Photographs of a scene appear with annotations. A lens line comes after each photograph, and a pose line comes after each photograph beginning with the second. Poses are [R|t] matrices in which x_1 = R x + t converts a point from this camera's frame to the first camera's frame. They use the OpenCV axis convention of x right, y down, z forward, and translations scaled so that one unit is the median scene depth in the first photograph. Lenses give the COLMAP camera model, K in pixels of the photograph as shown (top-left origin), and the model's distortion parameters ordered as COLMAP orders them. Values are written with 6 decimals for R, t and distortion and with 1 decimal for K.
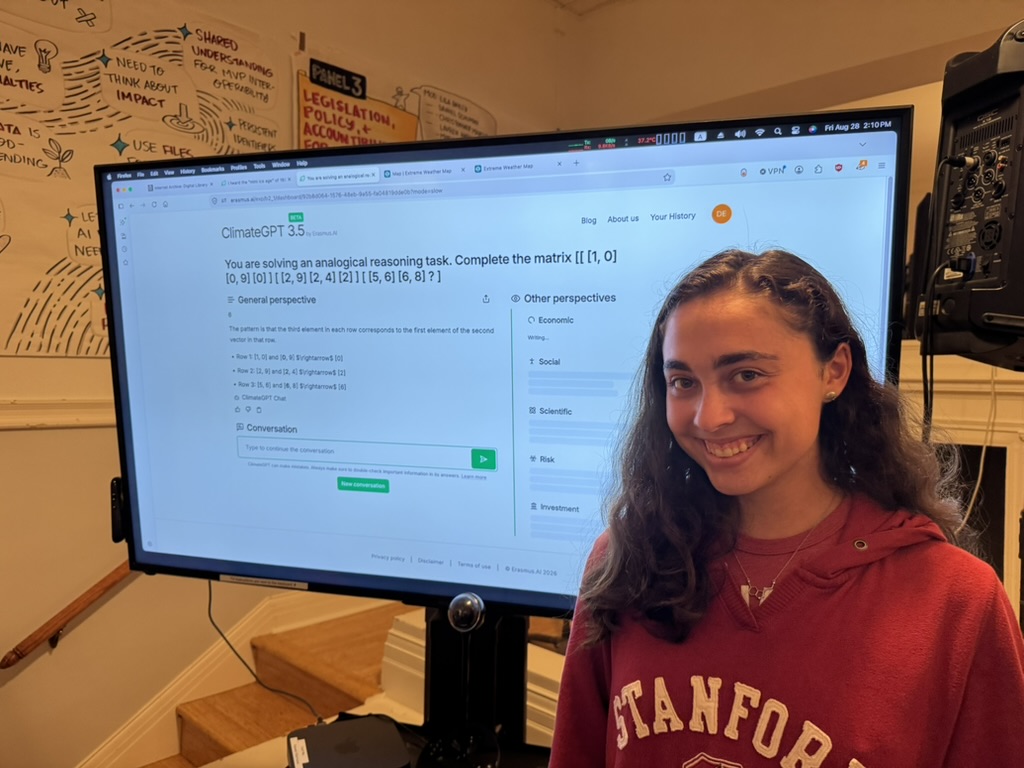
lens RADIAL K [[730.1, 0, 514.7], [0, 730.1, 372.0], [0, 0, 1]] dist [0.027094, -0.039306]
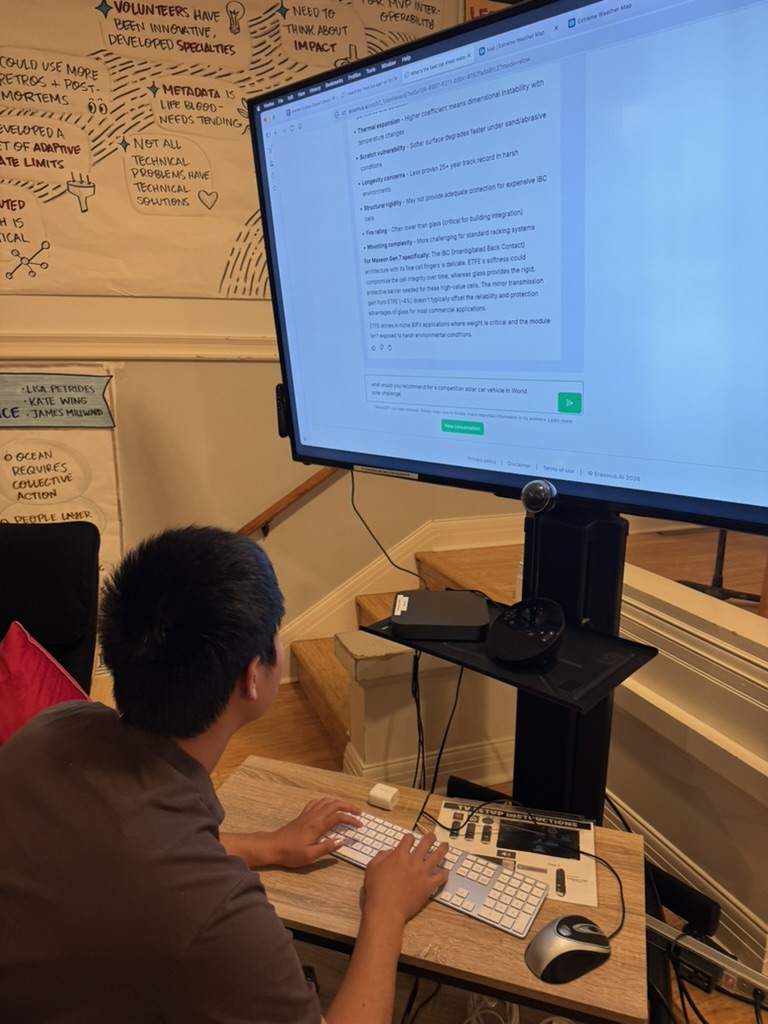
lens RADIAL K [[730.1, 0, 381.1], [0, 730.1, 511.6], [0, 0, 1]] dist [0.027094, -0.039306]
pose [[0.894782, 0.082795, -0.438760, 0.108139], [0.013543, 0.977173, 0.212013, 0.068998], [0.446298, -0.195648, 0.873236, -0.013874]]
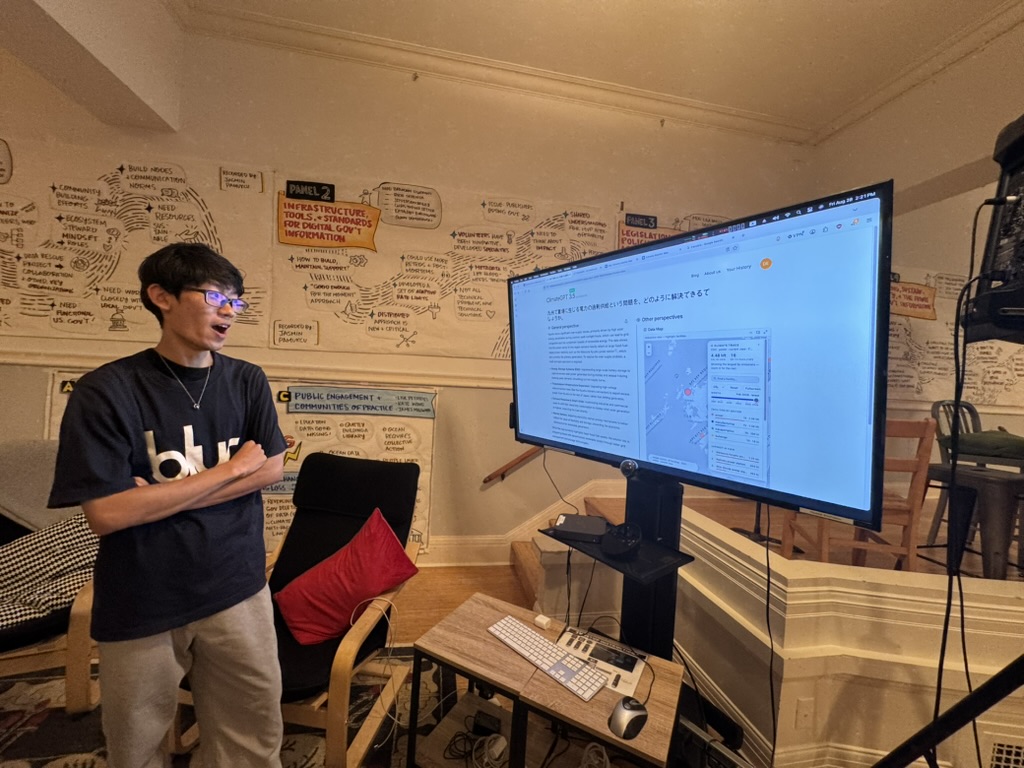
lens RADIAL K [[416.1, 0, 511.2], [0, 416.1, 375.0], [0, 0, 1]] dist [-0.008432, 0.002210]
pose [[0.800328, 0.019224, -0.599254, 0.210555], [-0.035445, 0.999255, -0.015284, 0.050930], [0.598513, 0.033473, 0.800413, -0.096374]]
